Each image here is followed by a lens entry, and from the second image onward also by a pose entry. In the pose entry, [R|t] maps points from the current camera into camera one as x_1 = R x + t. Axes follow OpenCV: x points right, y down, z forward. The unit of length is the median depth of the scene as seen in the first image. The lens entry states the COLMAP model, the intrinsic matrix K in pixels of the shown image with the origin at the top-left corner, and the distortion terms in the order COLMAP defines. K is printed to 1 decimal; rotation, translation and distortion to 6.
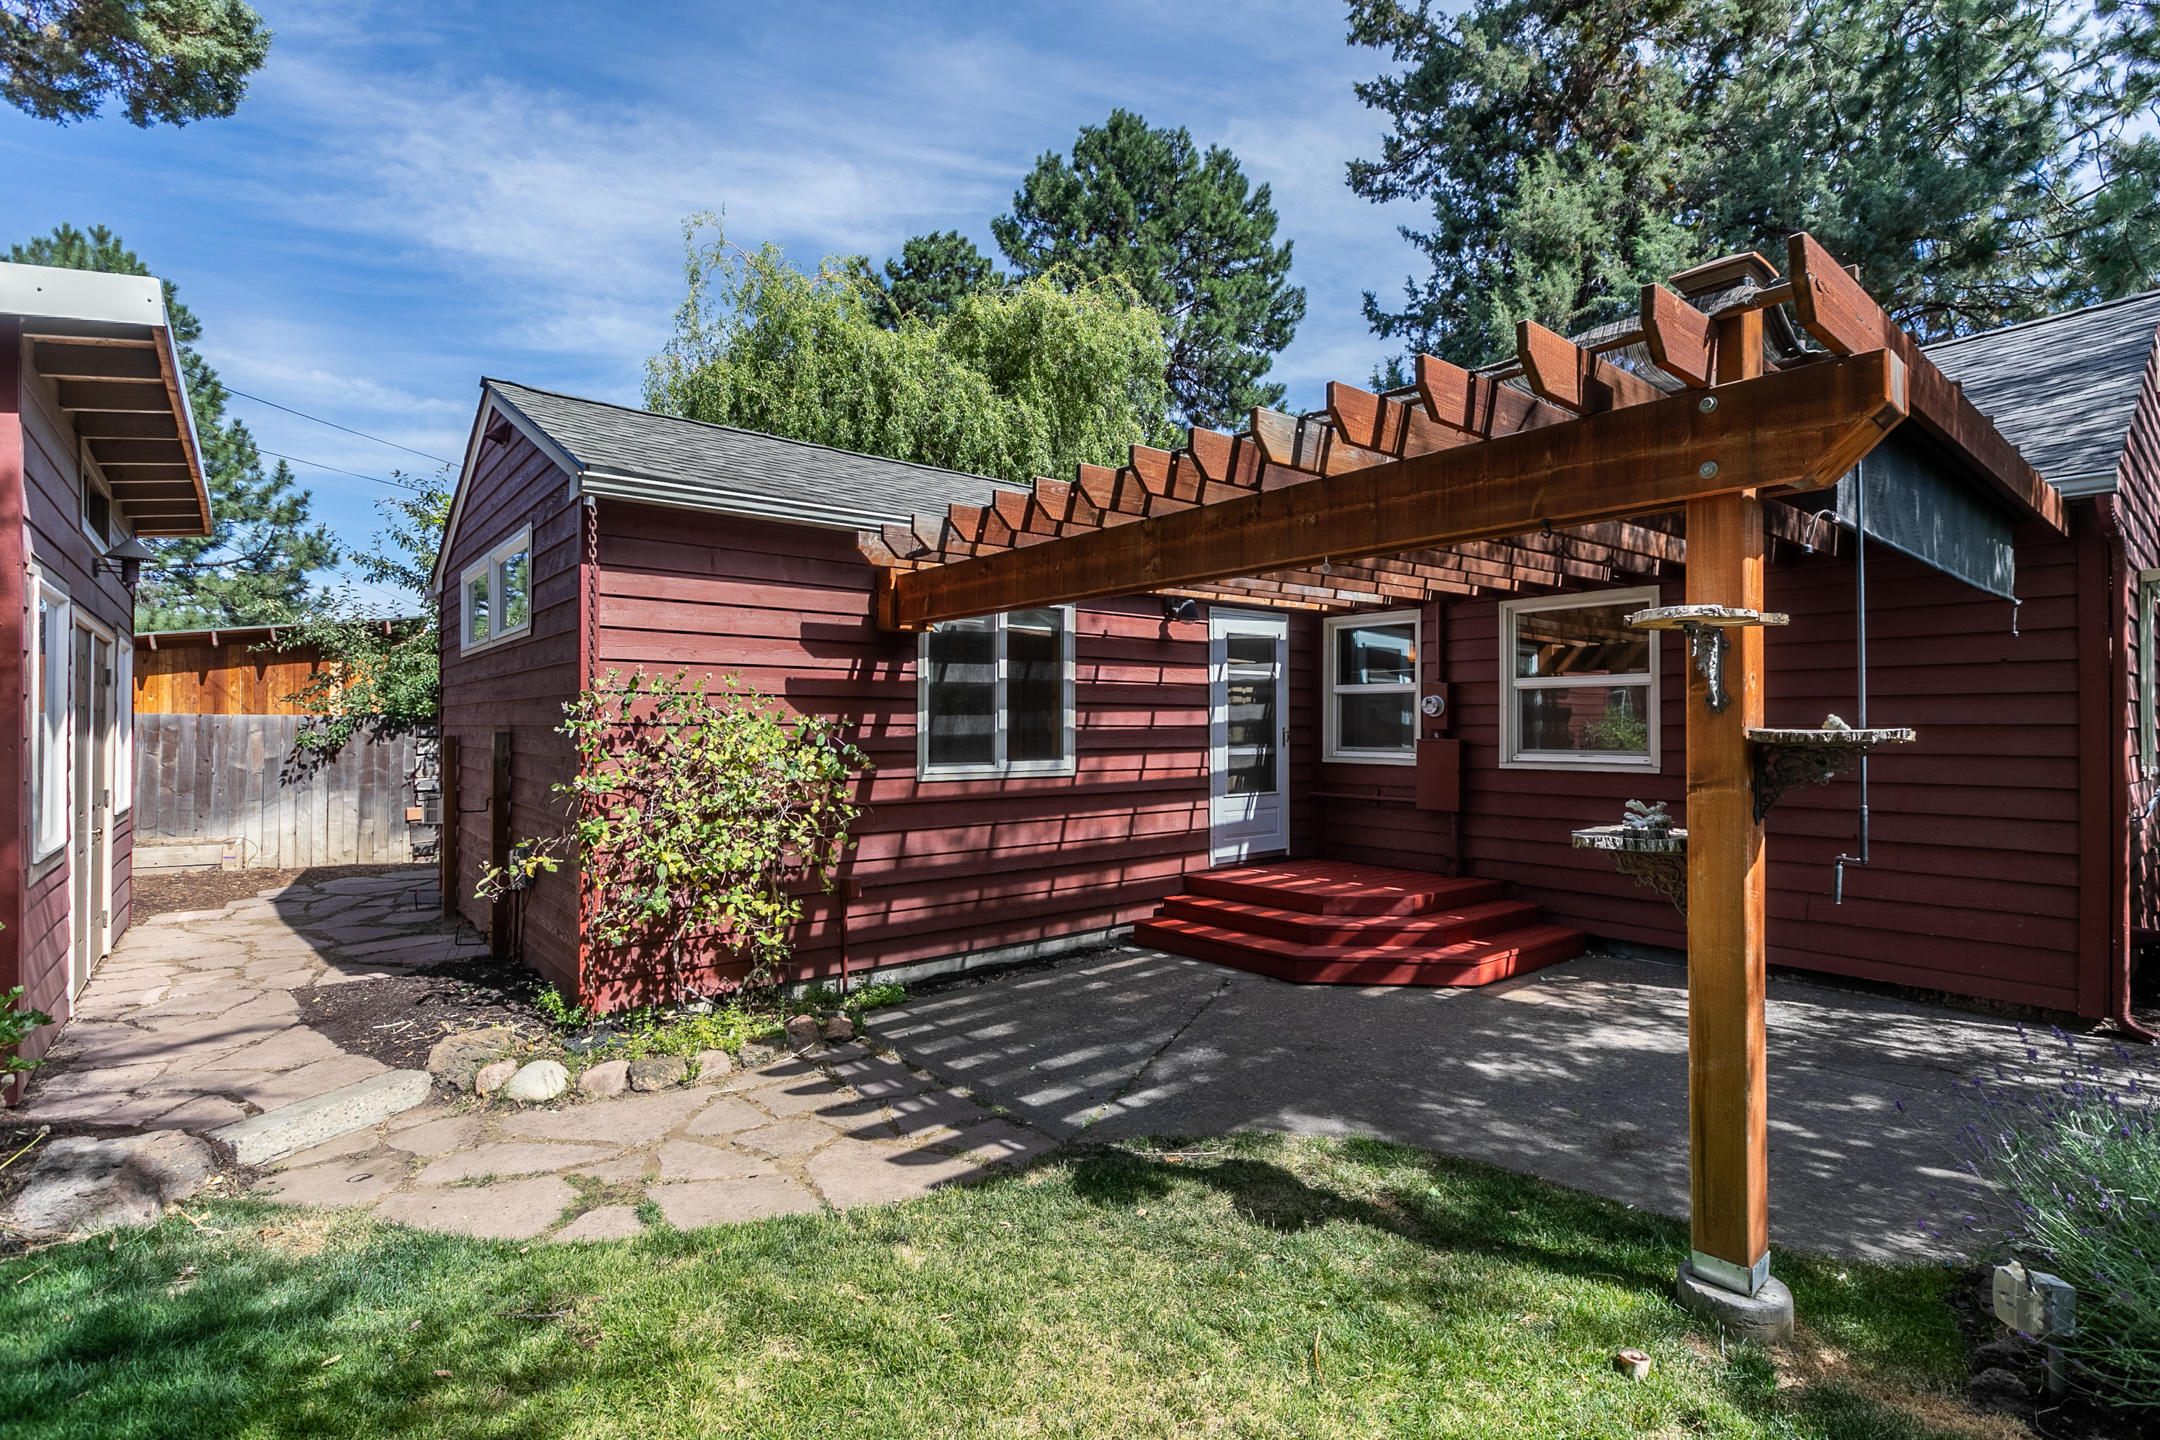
lens RADIAL K [[963.4, 0, 1072.2], [0, 963.4, 713.6], [0, 0, 1]] dist [0.001207, -0.003071]
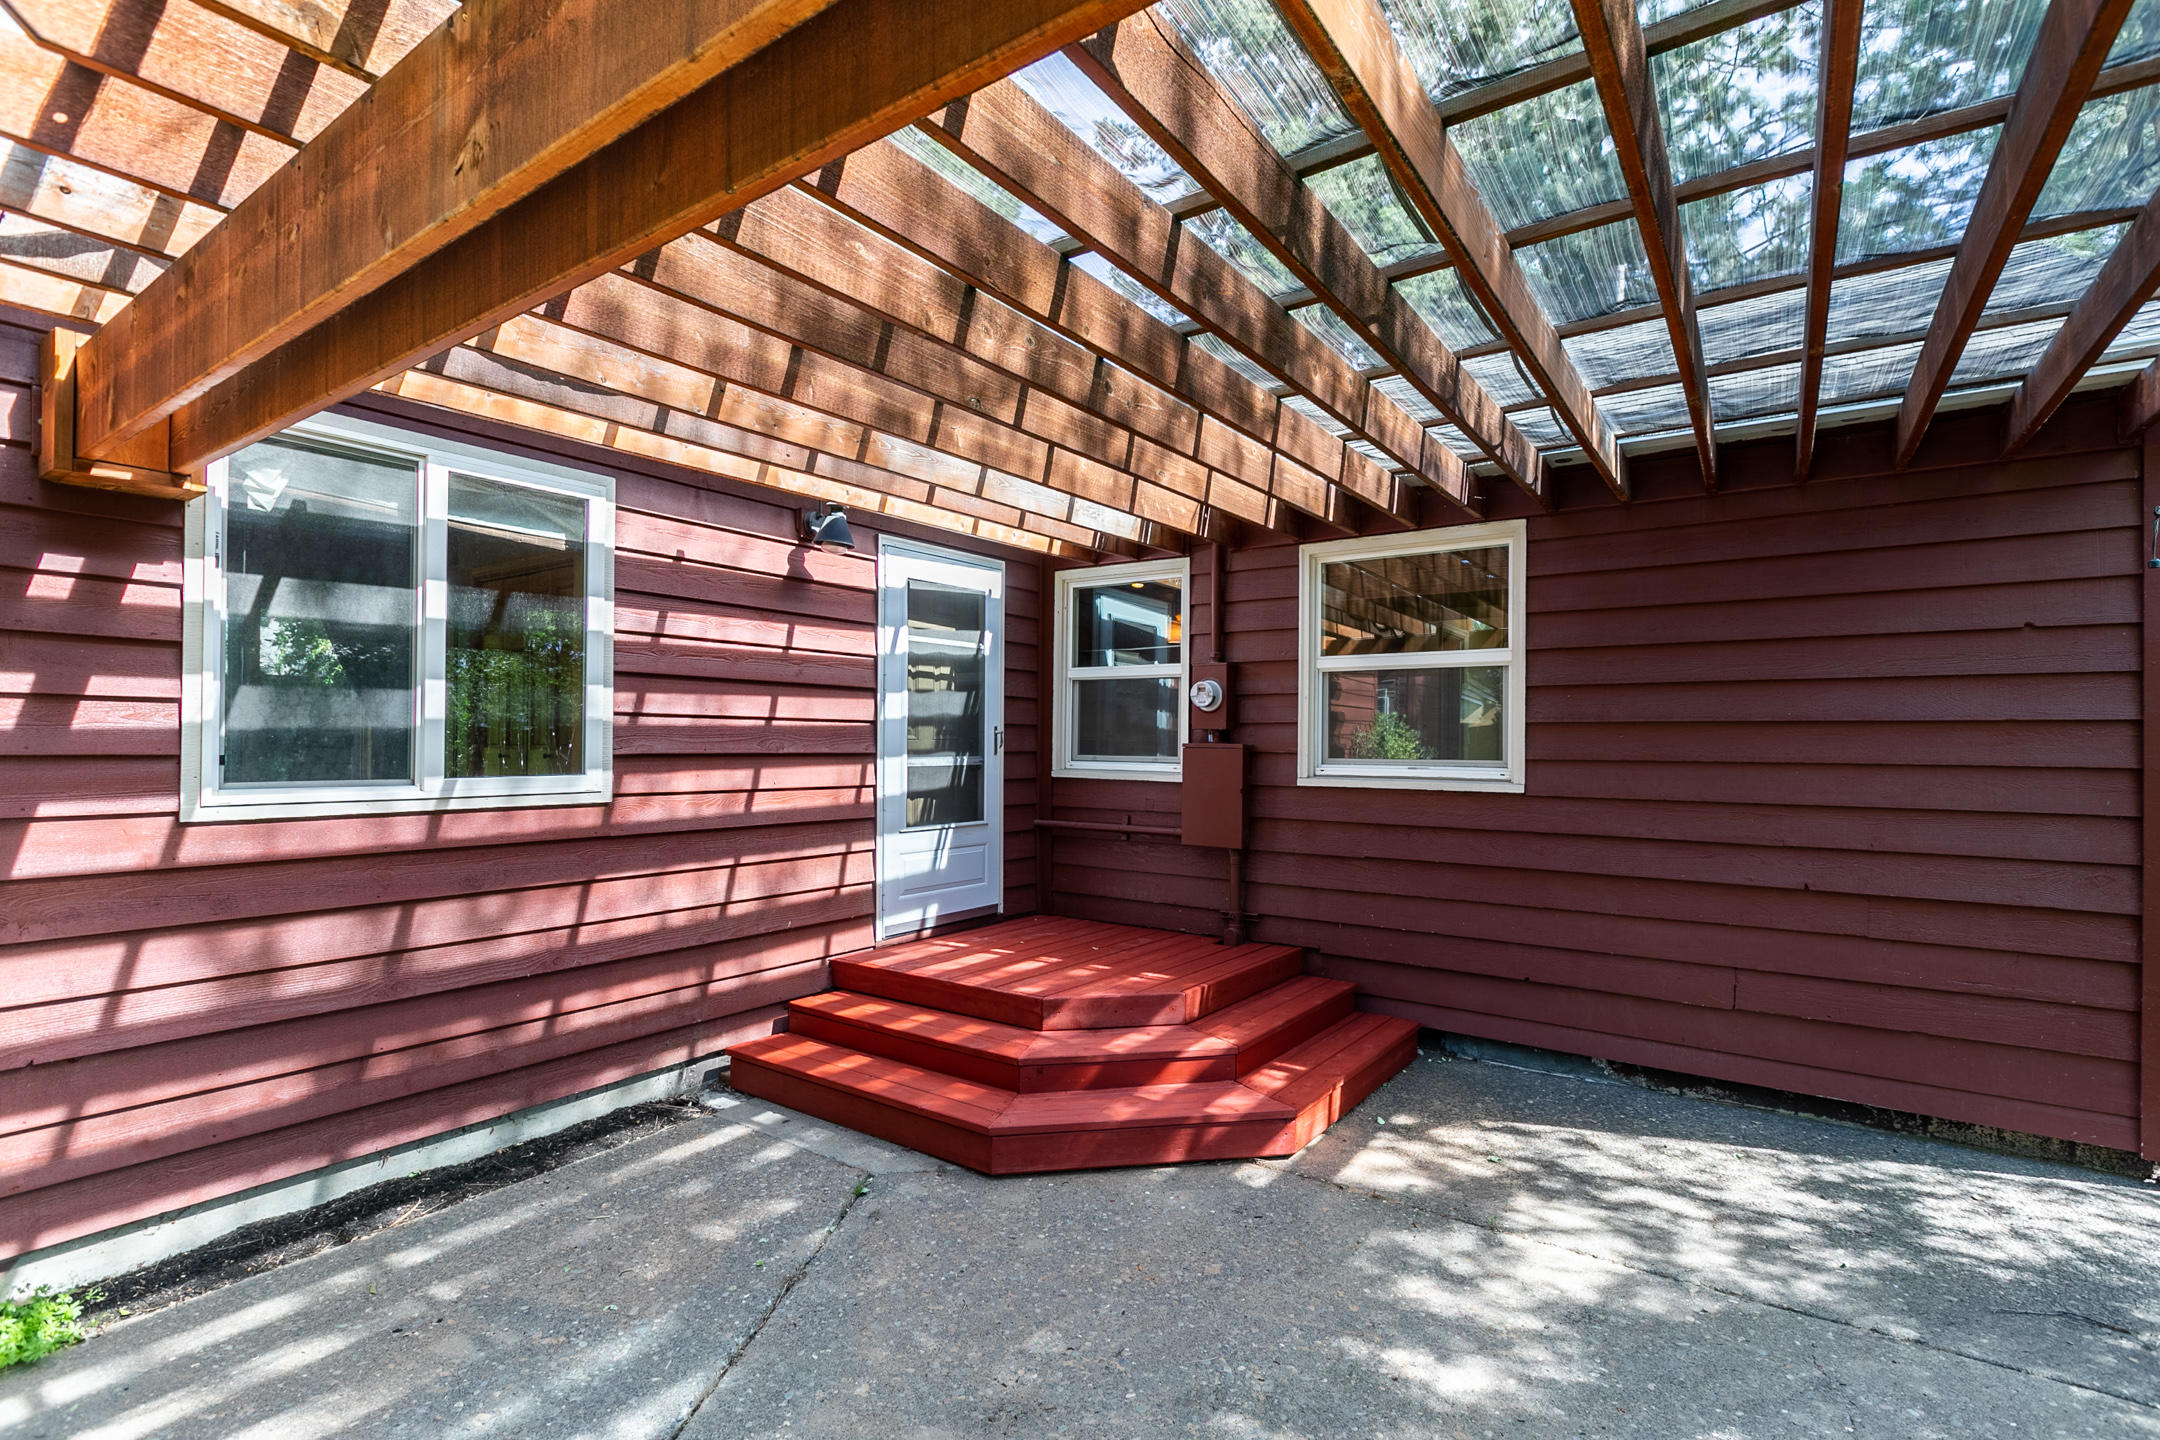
lens RADIAL K [[963.4, 0, 1086.4], [0, 963.4, 733.7], [0, 0, 1]] dist [0.001207, -0.003071]
pose [[0.962597, 0.007815, 0.270825, 0.106384], [-0.009473, 0.999944, 0.004815, 0.016493], [-0.270773, -0.007200, 0.962616, 0.361260]]
